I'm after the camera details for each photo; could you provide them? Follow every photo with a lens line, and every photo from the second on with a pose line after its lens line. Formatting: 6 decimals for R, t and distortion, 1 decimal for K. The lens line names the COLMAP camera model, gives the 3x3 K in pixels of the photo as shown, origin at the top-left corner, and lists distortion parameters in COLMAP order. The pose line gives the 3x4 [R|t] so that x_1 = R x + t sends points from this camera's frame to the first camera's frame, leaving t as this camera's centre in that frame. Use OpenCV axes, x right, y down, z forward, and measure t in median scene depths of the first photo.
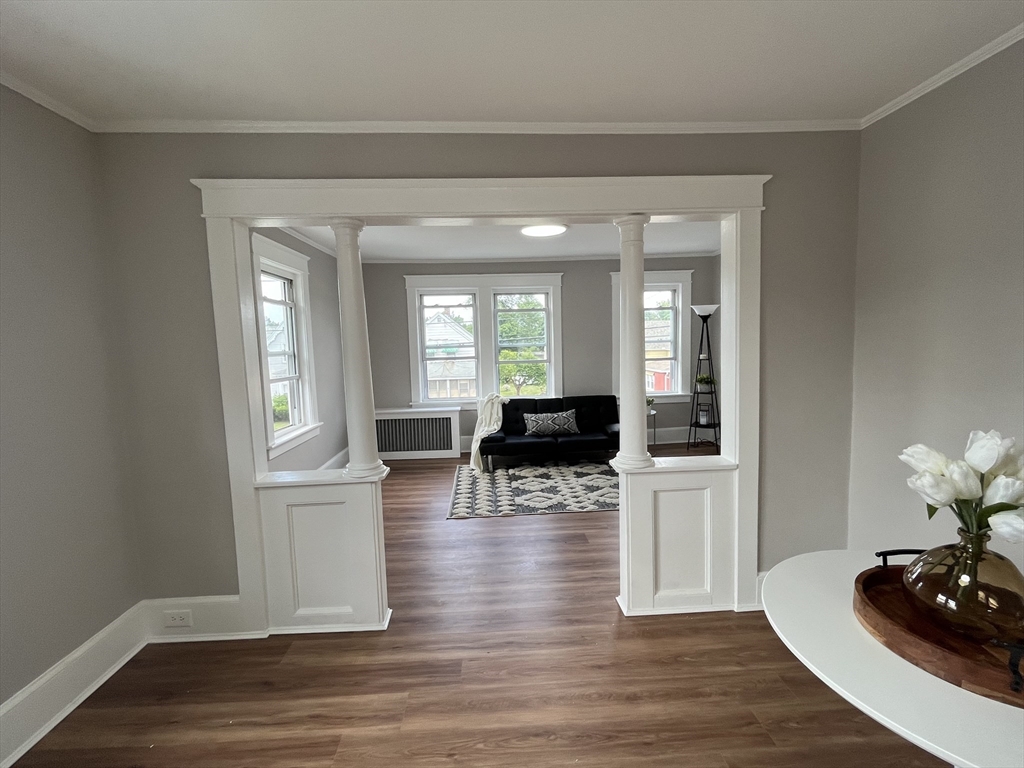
lens RADIAL K [[446.6, 0, 513.9], [0, 446.6, 380.2], [0, 0, 1]] dist [-0.011373, 0.000219]
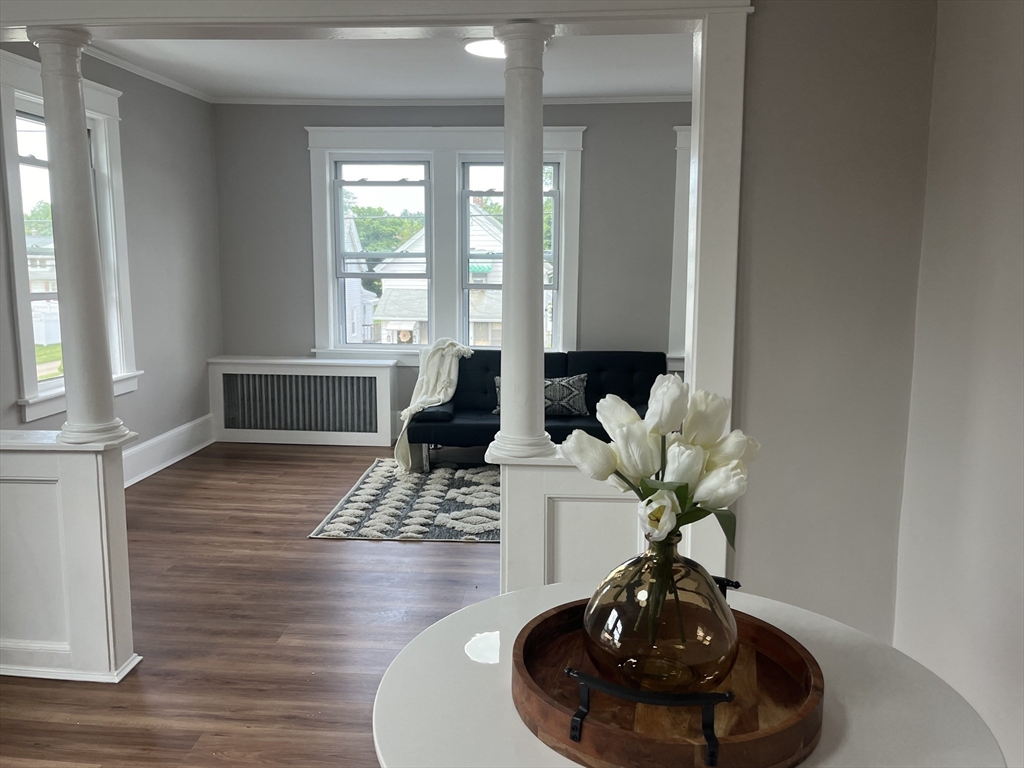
lens RADIAL K [[817.0, 0, 511.8], [0, 817.0, 377.7], [0, 0, 1]] dist [0.025402, -0.047573]
pose [[0.991842, 0.051938, -0.116412, 0.189245], [-0.044726, 0.996965, 0.063726, 0.010249], [0.119368, -0.057999, 0.991155, -0.038858]]
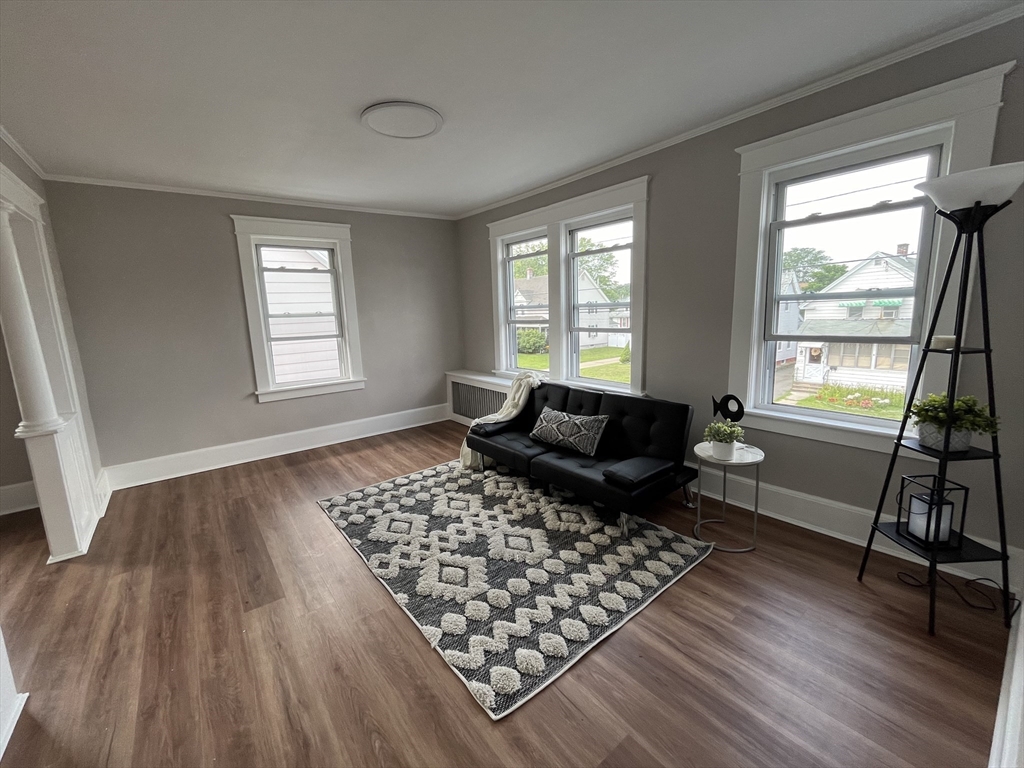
lens RADIAL K [[418.6, 0, 510.4], [0, 418.6, 382.3], [0, 0, 1]] dist [-0.009093, -0.000017]
pose [[0.576194, 0.147932, -0.803813, 0.583398], [-0.049717, 0.988006, 0.146192, -0.062105], [0.815799, -0.044272, 0.576638, 0.667778]]
